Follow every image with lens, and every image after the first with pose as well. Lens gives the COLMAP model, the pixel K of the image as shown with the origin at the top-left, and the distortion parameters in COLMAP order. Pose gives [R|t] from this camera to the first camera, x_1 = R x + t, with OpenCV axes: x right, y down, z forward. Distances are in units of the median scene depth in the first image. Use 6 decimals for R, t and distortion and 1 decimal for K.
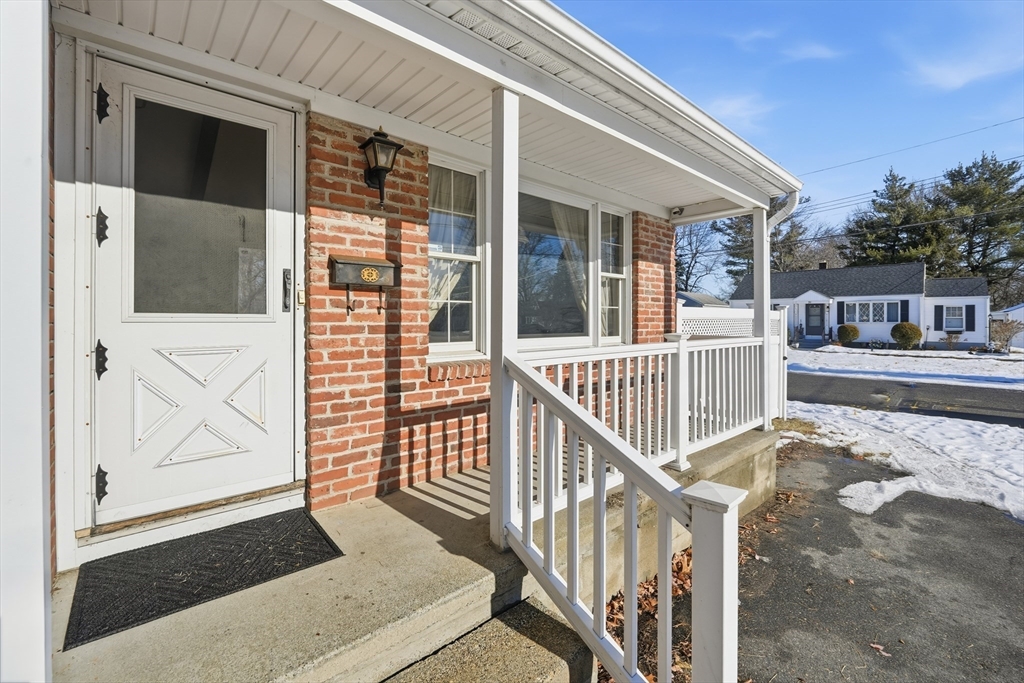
lens RADIAL K [[433.8, 0, 509.1], [0, 433.8, 320.5], [0, 0, 1]] dist [-0.000409, -0.000422]
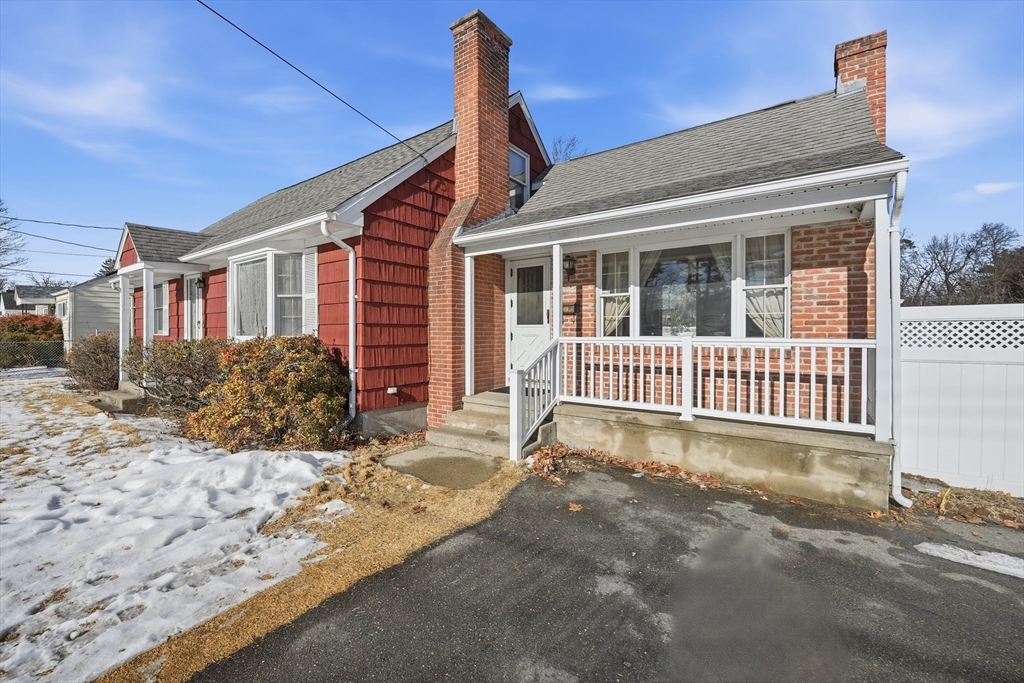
lens RADIAL K [[421.8, 0, 510.9], [0, 421.8, 332.8], [0, 0, 1]] dist [-0.000654, -0.000698]
pose [[0.229252, 0.006477, -0.973346, 1.951973], [0.006999, 0.999941, 0.008302, 0.015143], [0.973342, -0.008716, 0.229193, 0.063143]]
